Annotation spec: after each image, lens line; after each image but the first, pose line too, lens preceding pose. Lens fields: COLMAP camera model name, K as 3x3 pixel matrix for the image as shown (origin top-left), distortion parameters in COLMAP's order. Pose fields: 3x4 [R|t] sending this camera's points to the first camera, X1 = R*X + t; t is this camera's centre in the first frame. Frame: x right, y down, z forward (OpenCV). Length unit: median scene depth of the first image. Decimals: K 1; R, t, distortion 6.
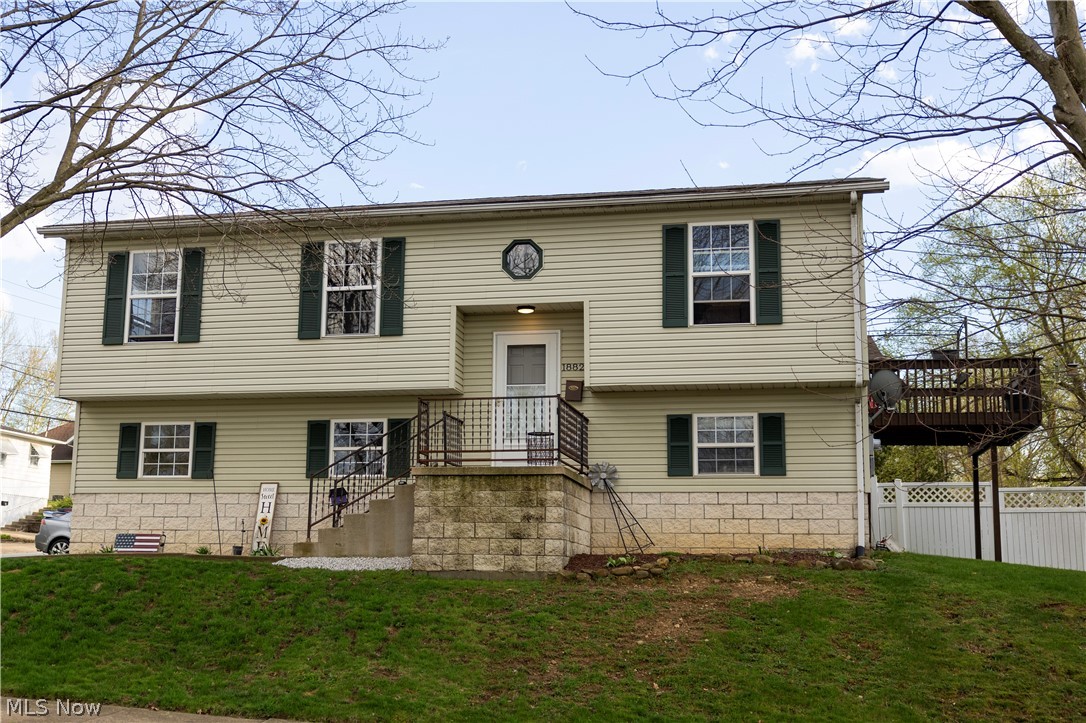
lens RADIAL K [[1082.8, 0, 543.0], [0, 1082.8, 361.5], [0, 0, 1]] dist [-0.001883, -0.008685]
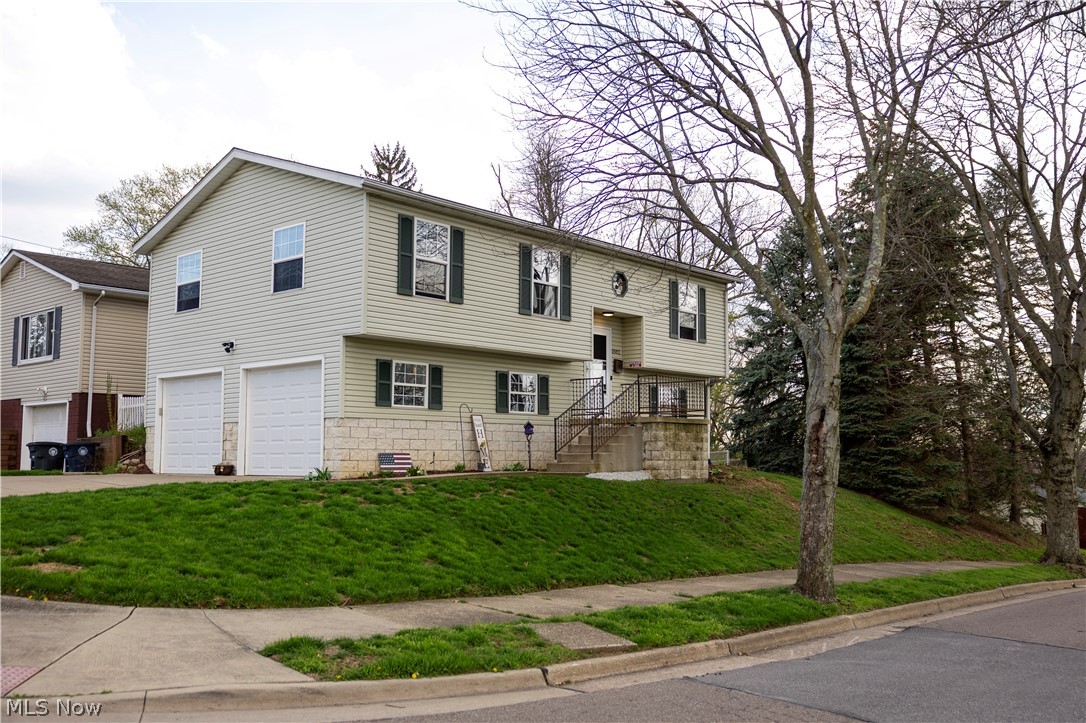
lens RADIAL K [[1026.7, 0, 543.0], [0, 1026.7, 361.5], [0, 0, 1]] dist [0.006112, 0.002062]
pose [[0.541302, 0.080926, 0.836925, -1.244173], [-0.150311, 0.988637, 0.001622, 0.031720], [-0.827284, -0.126677, 0.547316, 0.248673]]
